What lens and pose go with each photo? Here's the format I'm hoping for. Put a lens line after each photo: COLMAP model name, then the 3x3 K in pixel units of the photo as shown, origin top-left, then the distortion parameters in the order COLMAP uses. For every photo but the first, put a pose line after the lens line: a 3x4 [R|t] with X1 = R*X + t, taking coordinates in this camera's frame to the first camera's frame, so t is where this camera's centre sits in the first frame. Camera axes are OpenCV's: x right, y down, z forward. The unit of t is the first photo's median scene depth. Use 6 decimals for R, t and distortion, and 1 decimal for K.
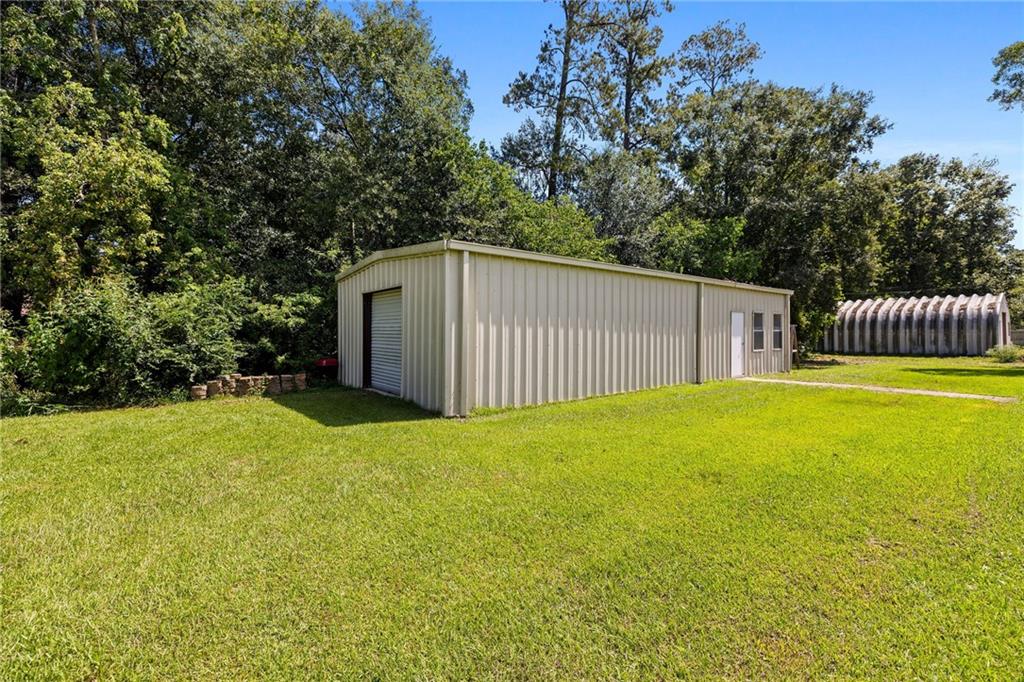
lens RADIAL K [[427.5, 0, 507.6], [0, 427.5, 333.5], [0, 0, 1]] dist [-0.001375, -0.000282]
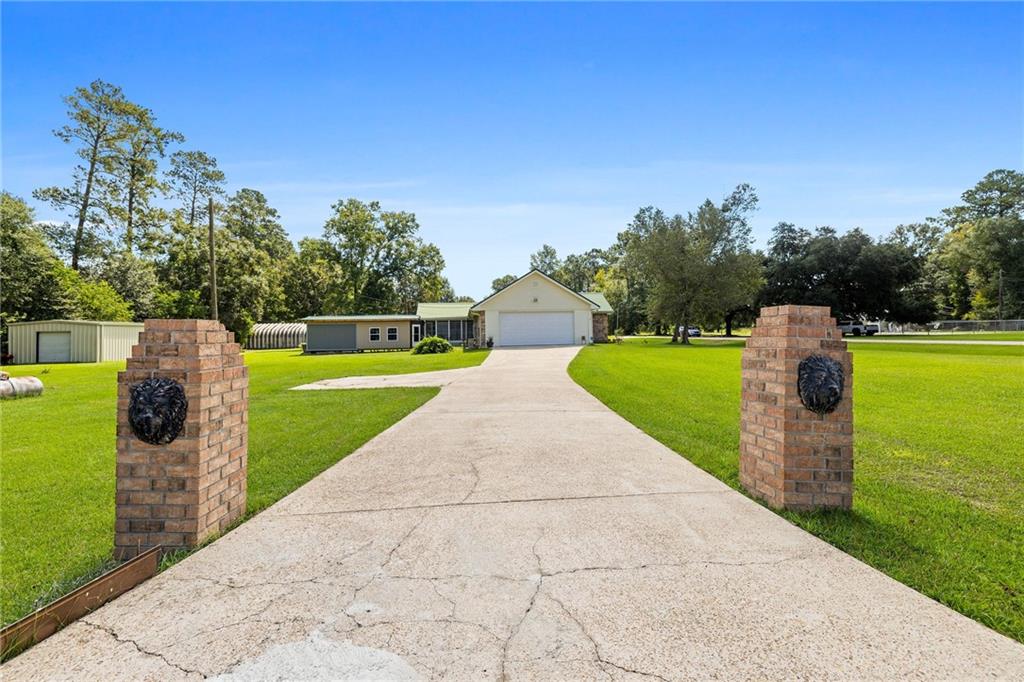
lens RADIAL K [[427.5, 0, 507.6], [0, 427.5, 333.5], [0, 0, 1]] dist [-0.001375, -0.000282]
pose [[0.513635, 0.000836, 0.858008, -0.625221], [0.005138, 0.999979, -0.004050, -0.023393], [-0.857993, 0.006488, 0.513620, -1.761316]]
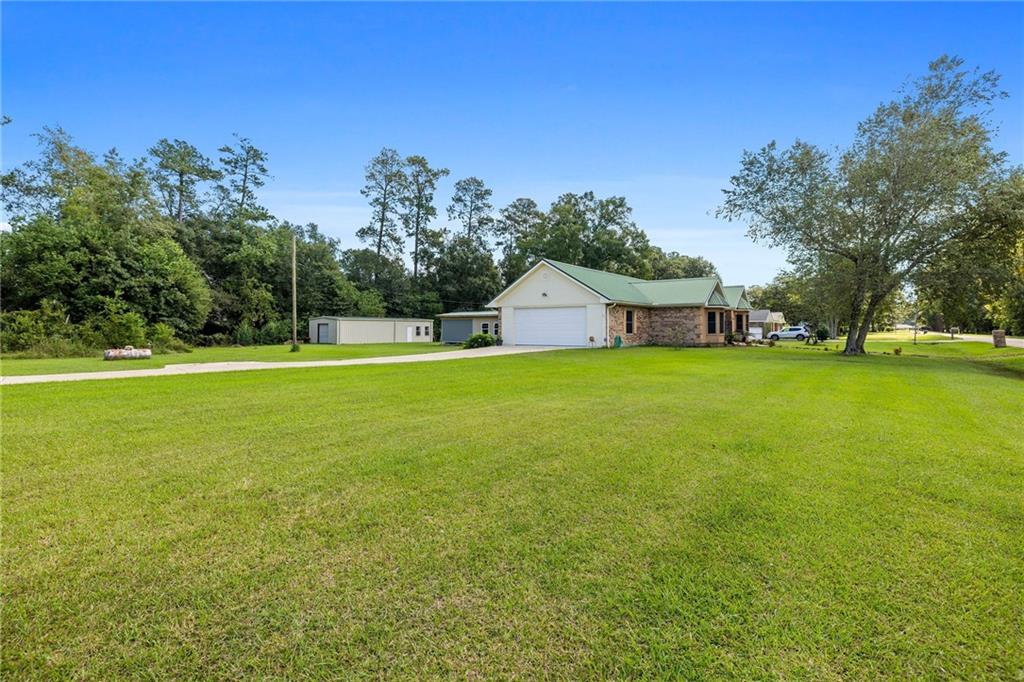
lens RADIAL K [[463.4, 0, 509.9], [0, 463.4, 323.0], [0, 0, 1]] dist [-0.000491, -0.000035]
pose [[0.964167, 0.014588, 0.264895, 0.196088], [-0.013300, 0.999889, -0.006657, -0.045692], [-0.264963, 0.002896, 0.964254, -2.375297]]
